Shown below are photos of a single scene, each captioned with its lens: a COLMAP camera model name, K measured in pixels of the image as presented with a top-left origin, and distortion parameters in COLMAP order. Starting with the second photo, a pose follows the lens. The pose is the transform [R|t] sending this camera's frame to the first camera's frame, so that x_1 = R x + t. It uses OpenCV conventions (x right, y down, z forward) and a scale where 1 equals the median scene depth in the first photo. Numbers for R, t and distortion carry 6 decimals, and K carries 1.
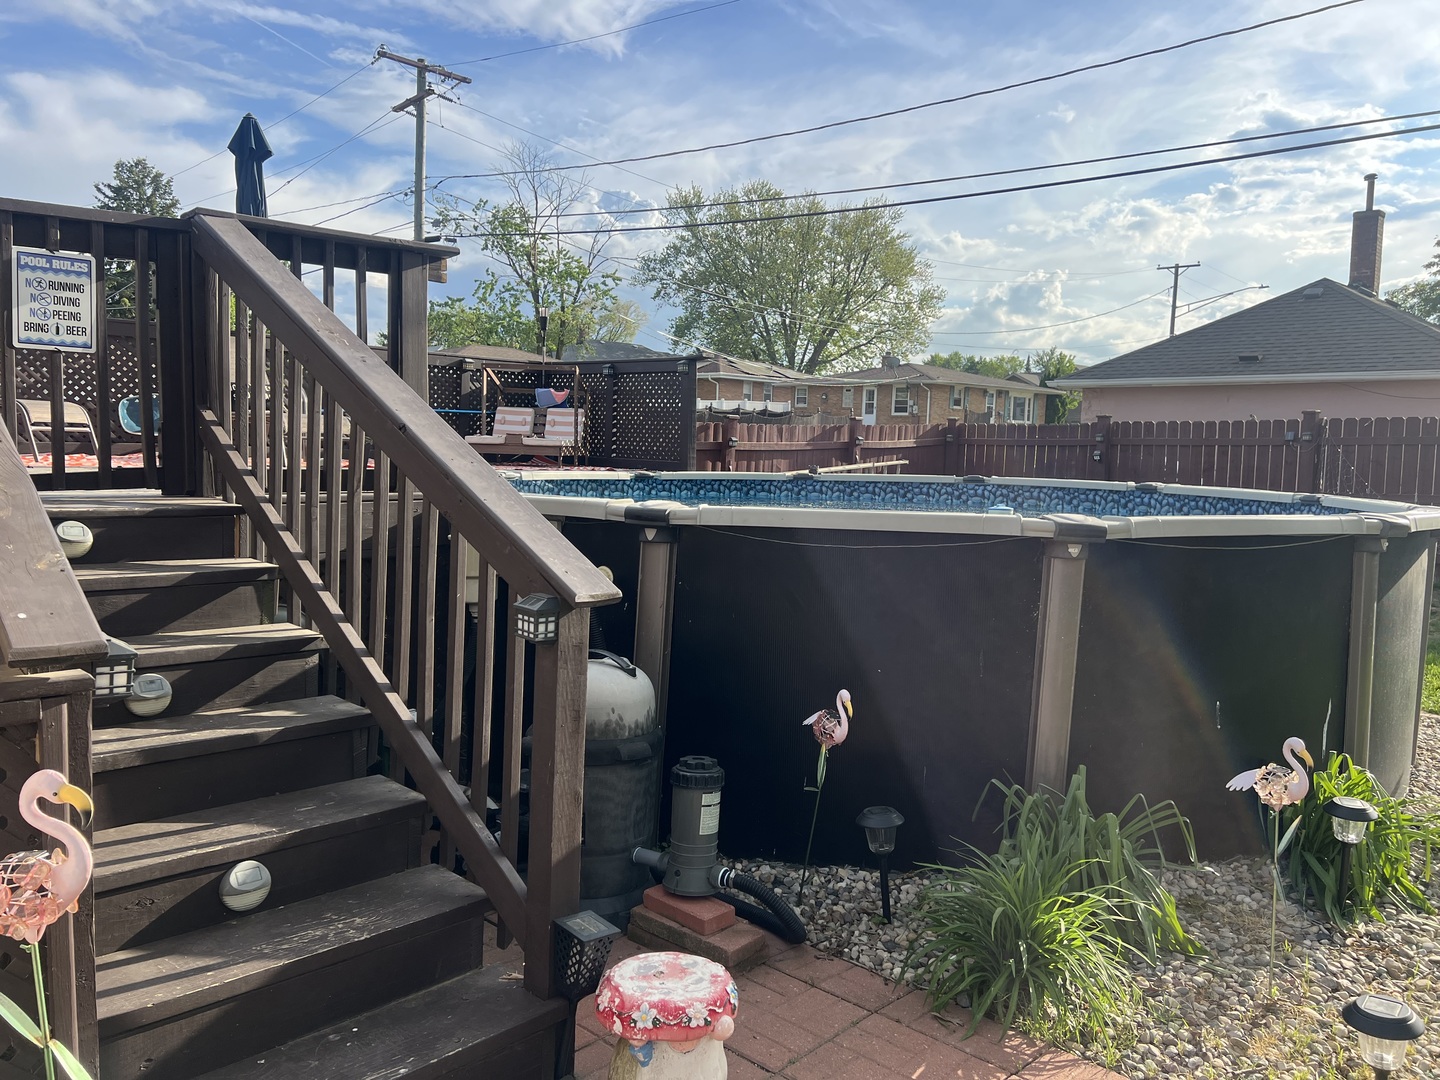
lens RADIAL K [[1094.0, 0, 724.3], [0, 1094.0, 546.1], [0, 0, 1]] dist [0.062203, -0.069071]
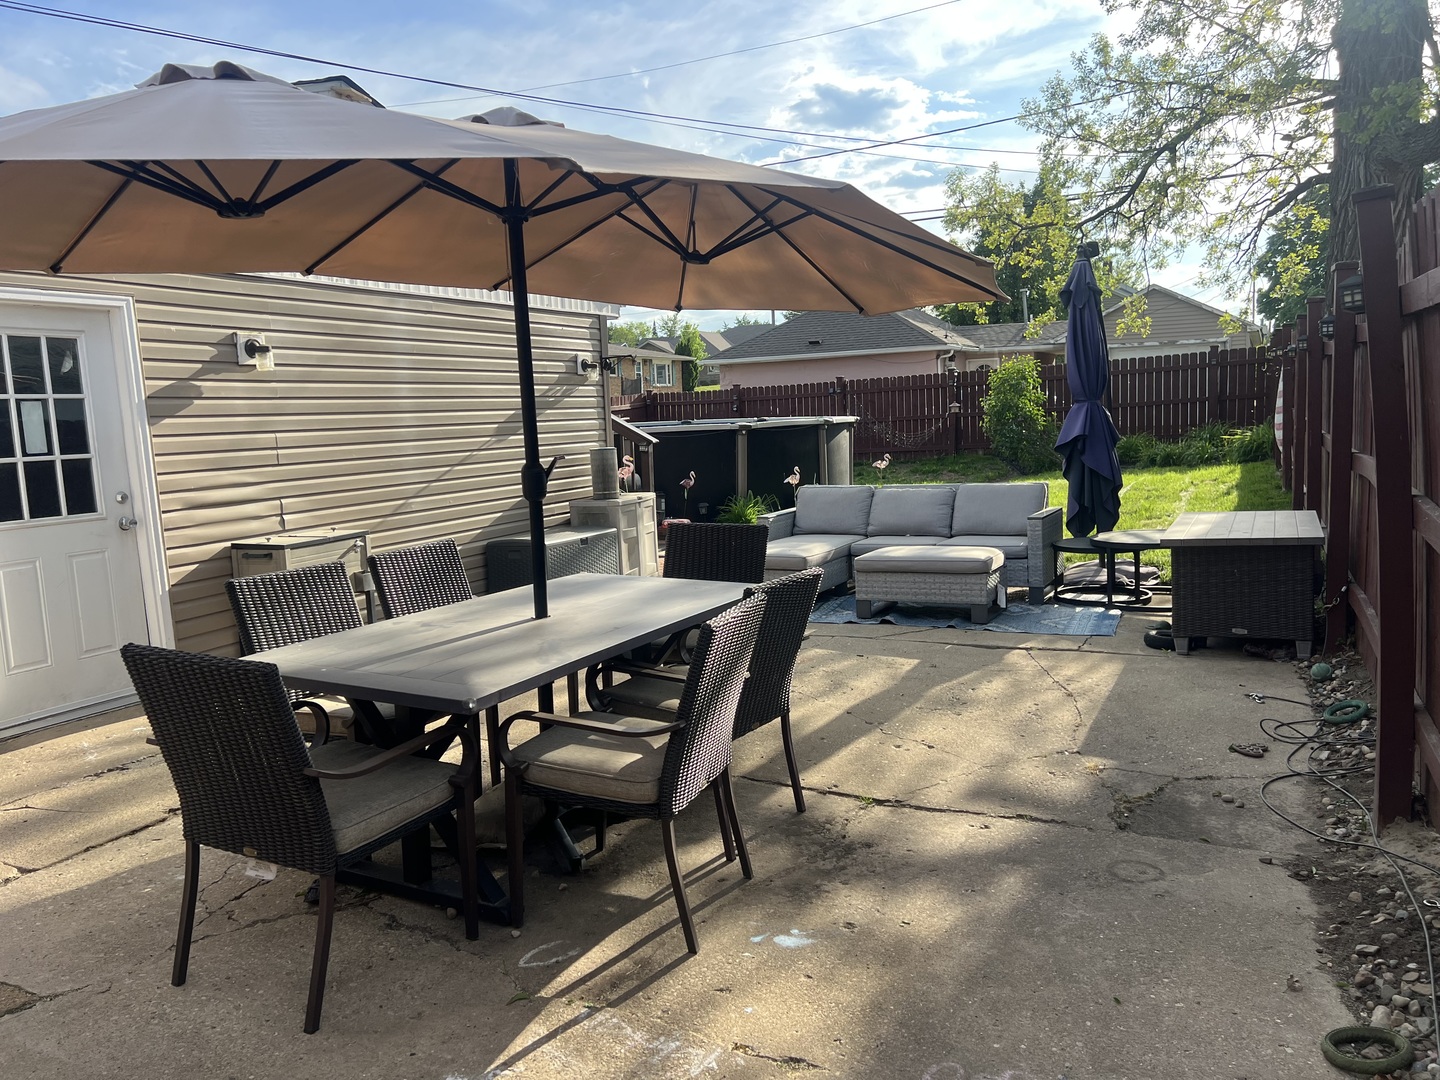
lens RADIAL K [[1094.0, 0, 724.3], [0, 1094.0, 546.1], [0, 0, 1]] dist [0.062203, -0.069071]
pose [[0.943699, -0.104854, 0.313747, -0.257647], [0.094914, 0.994383, 0.046836, 0.056236], [-0.316895, -0.014420, 0.948351, -0.679083]]
